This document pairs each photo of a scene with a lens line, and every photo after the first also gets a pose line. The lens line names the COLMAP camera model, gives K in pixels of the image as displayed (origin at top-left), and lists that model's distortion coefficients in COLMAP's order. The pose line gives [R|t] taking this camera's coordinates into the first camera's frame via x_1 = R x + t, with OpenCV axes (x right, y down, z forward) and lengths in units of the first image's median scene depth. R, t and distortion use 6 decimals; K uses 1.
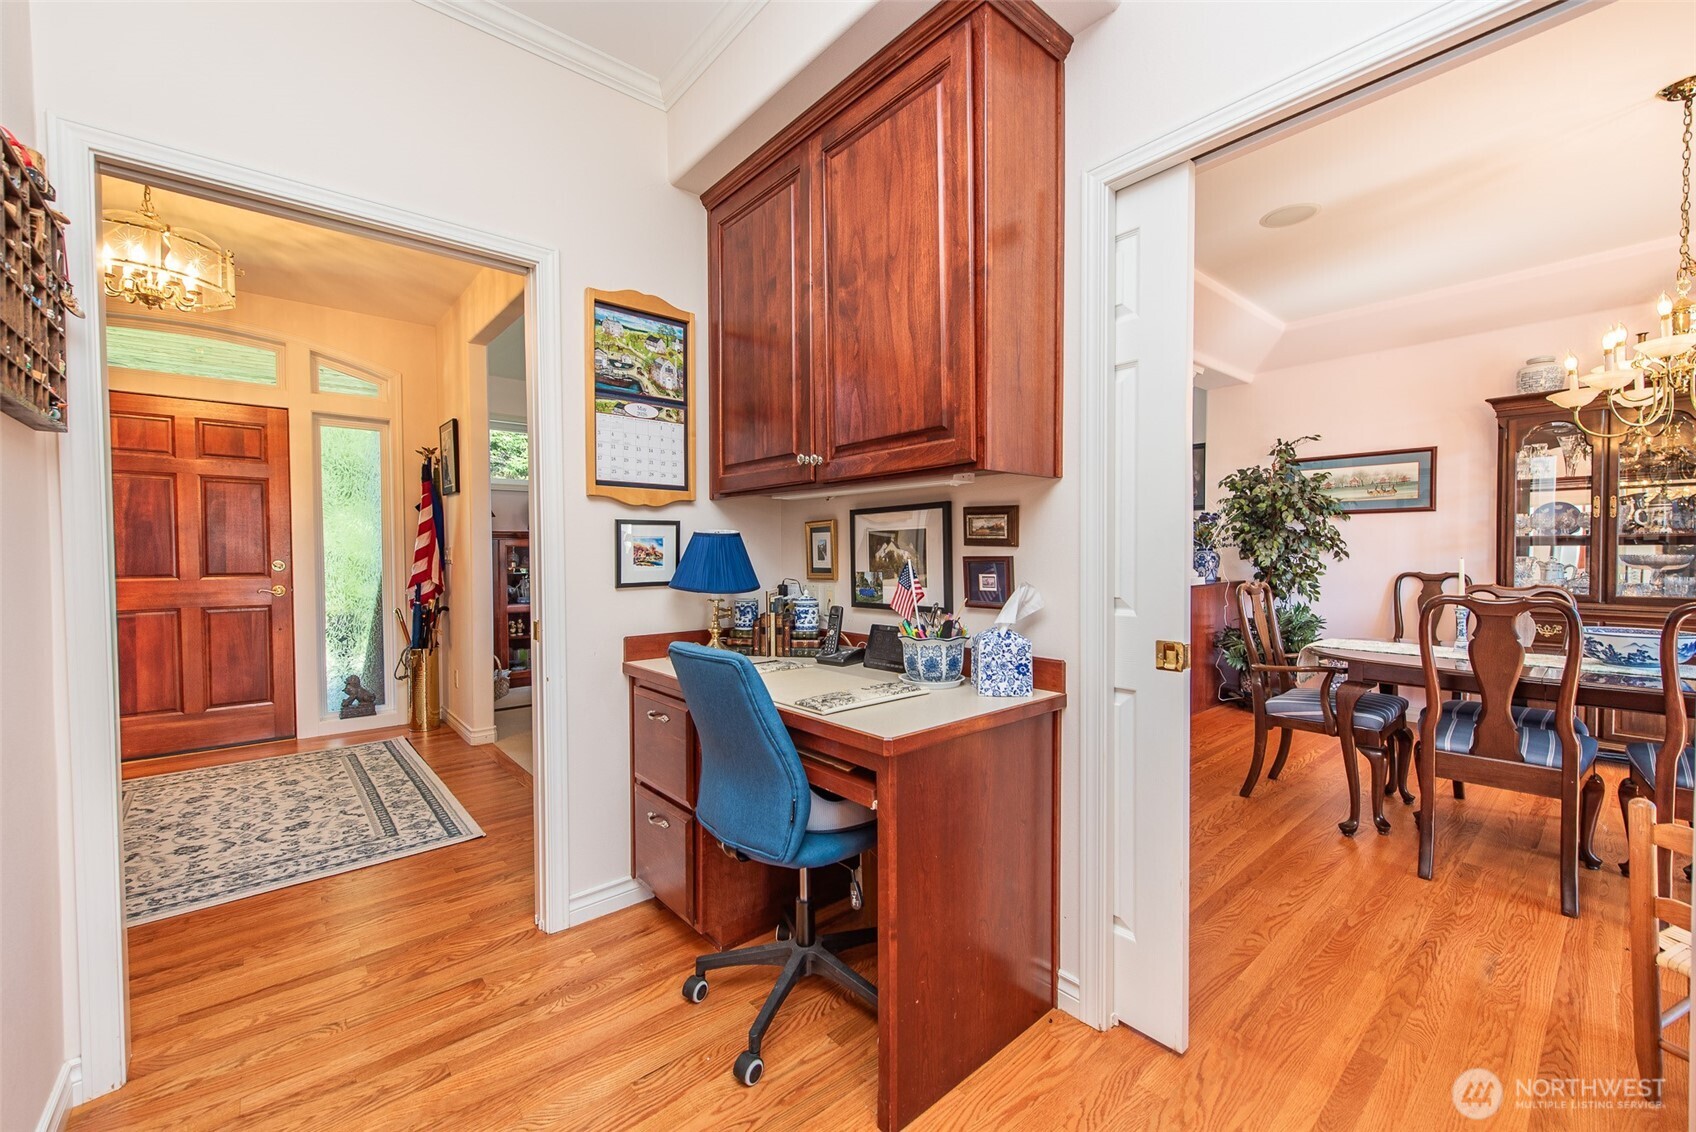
lens RADIAL K [[690.4, 0, 851.6], [0, 690.4, 565.6], [0, 0, 1]] dist [0.002471, -0.000117]
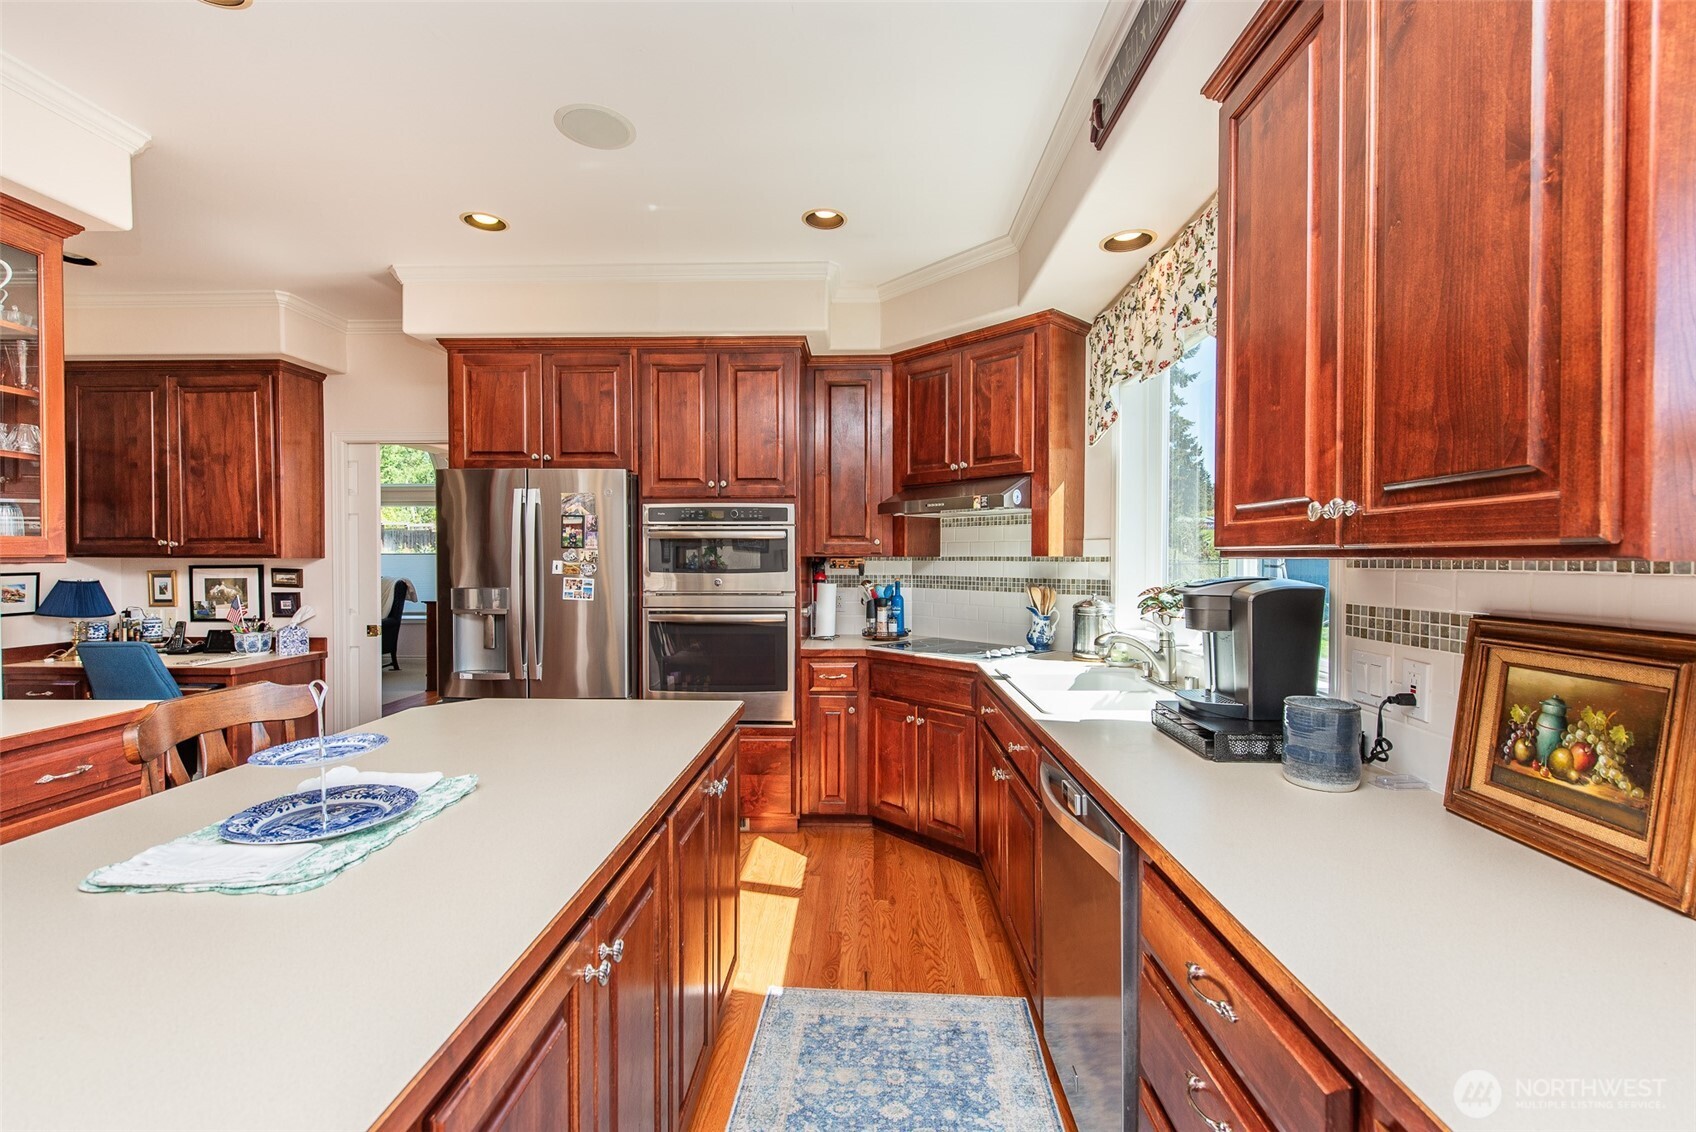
lens RADIAL K [[734.6, 0, 848.0], [0, 734.6, 566.0], [0, 0, 1]] dist [0.029945, -0.016151]
pose [[0.690465, -0.005079, 0.723348, -0.263082], [0.011686, 0.999923, -0.004134, -0.065445], [-0.723271, 0.011308, 0.690471, -1.838128]]
